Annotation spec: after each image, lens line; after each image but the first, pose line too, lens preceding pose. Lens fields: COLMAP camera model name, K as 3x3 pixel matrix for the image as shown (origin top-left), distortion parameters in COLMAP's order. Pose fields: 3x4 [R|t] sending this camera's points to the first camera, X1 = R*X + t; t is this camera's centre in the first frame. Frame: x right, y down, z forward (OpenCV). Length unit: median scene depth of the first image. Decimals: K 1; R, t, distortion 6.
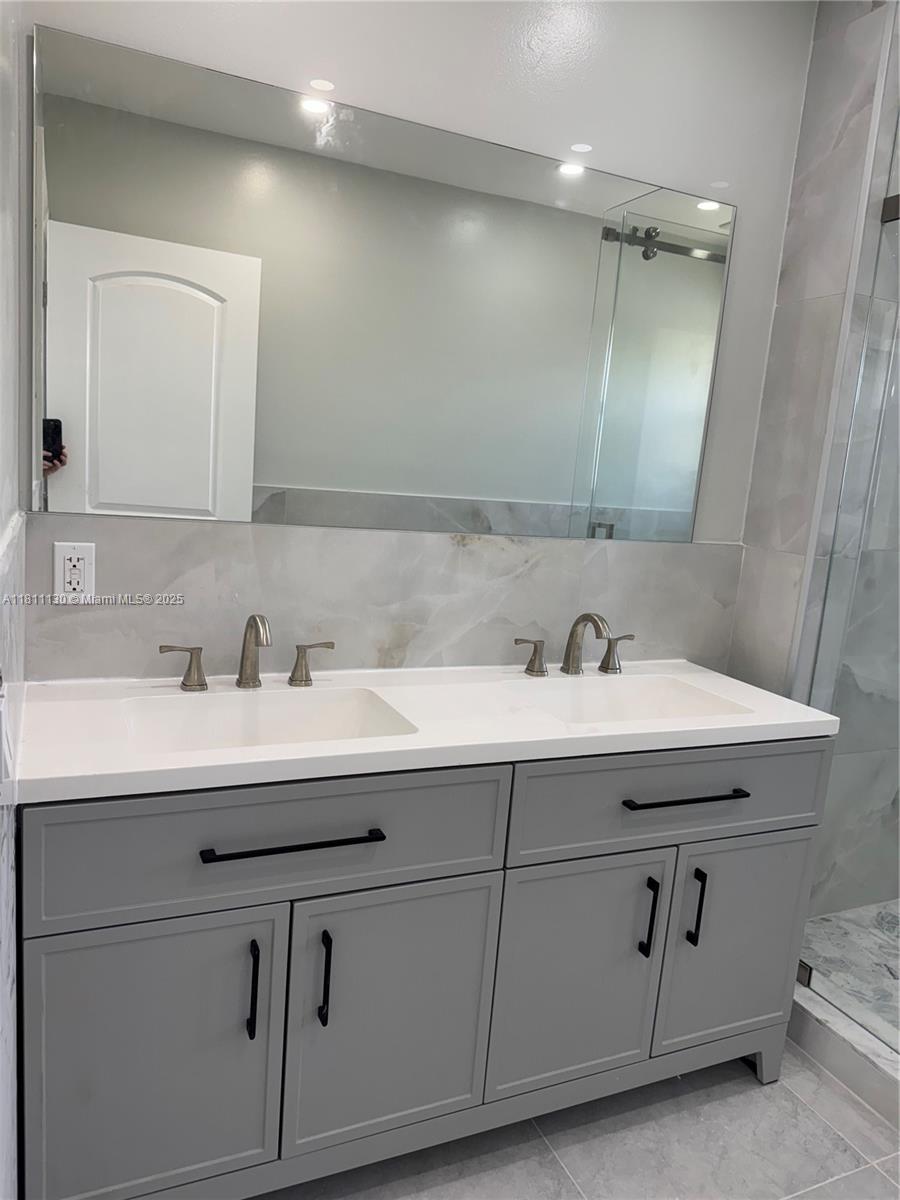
lens RADIAL K [[846.7, 0, 455.2], [0, 846.7, 605.1], [0, 0, 1]] dist [0.038003, -0.059550]
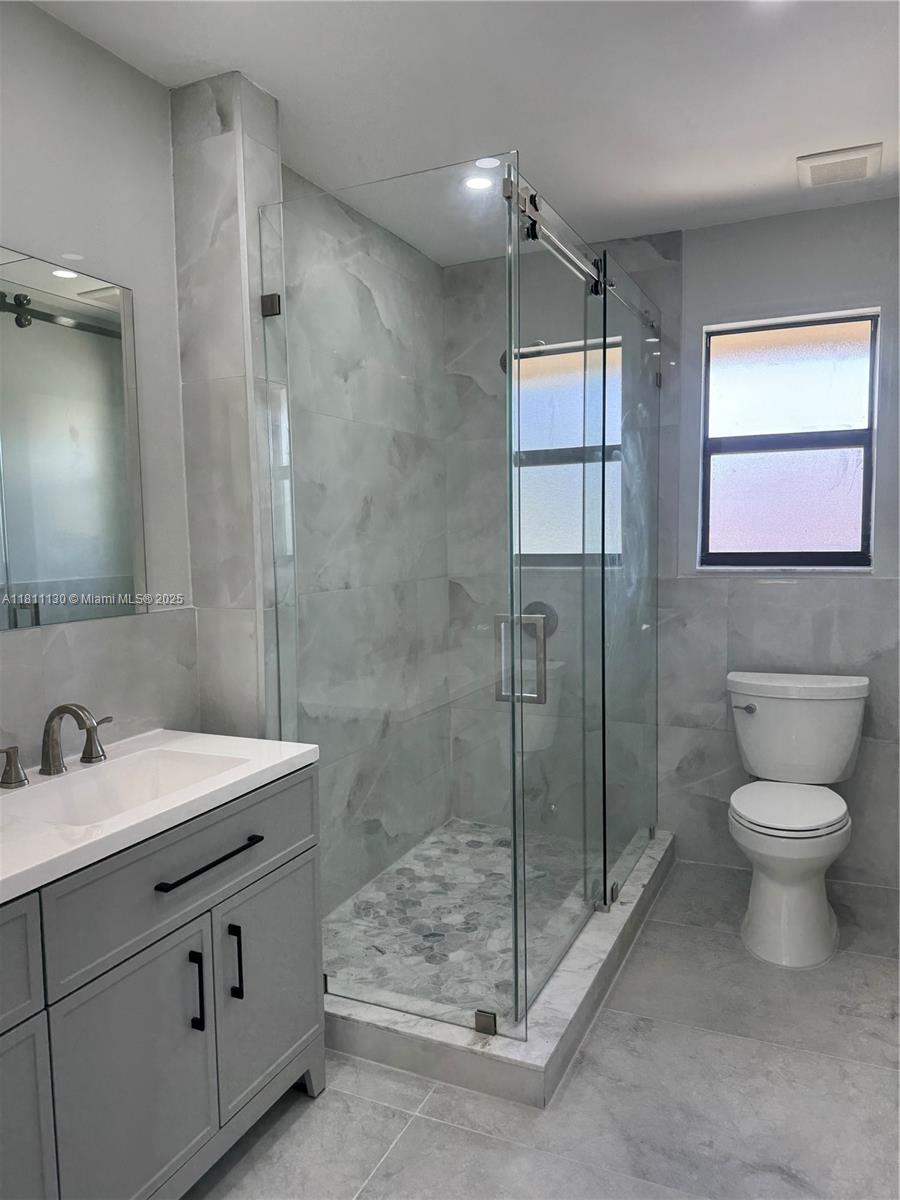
lens RADIAL K [[846.7, 0, 455.2], [0, 846.7, 605.1], [0, 0, 1]] dist [0.038003, -0.059550]
pose [[0.747178, -0.147562, 0.648035, -0.107862], [0.185006, 0.982682, 0.010453, -0.027687], [-0.638355, 0.112080, 0.761539, -0.003571]]
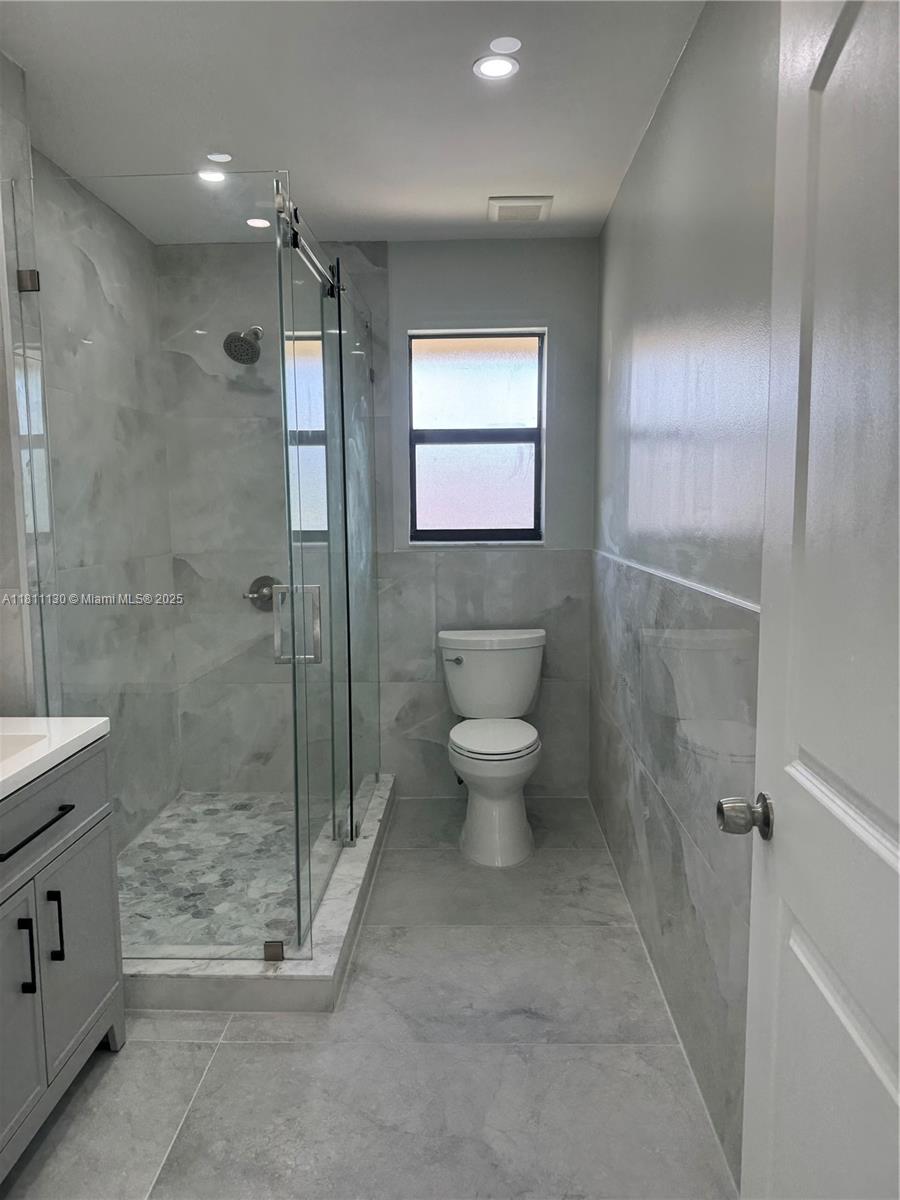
lens RADIAL K [[843.4, 0, 450.0], [0, 843.4, 600.0], [0, 0, 1]] dist [0.123128, -0.229575]
pose [[0.429019, -0.183358, 0.884490, -0.333235], [0.193607, 0.975091, 0.108232, -0.056724], [-0.882303, 0.124810, 0.453832, 0.021558]]
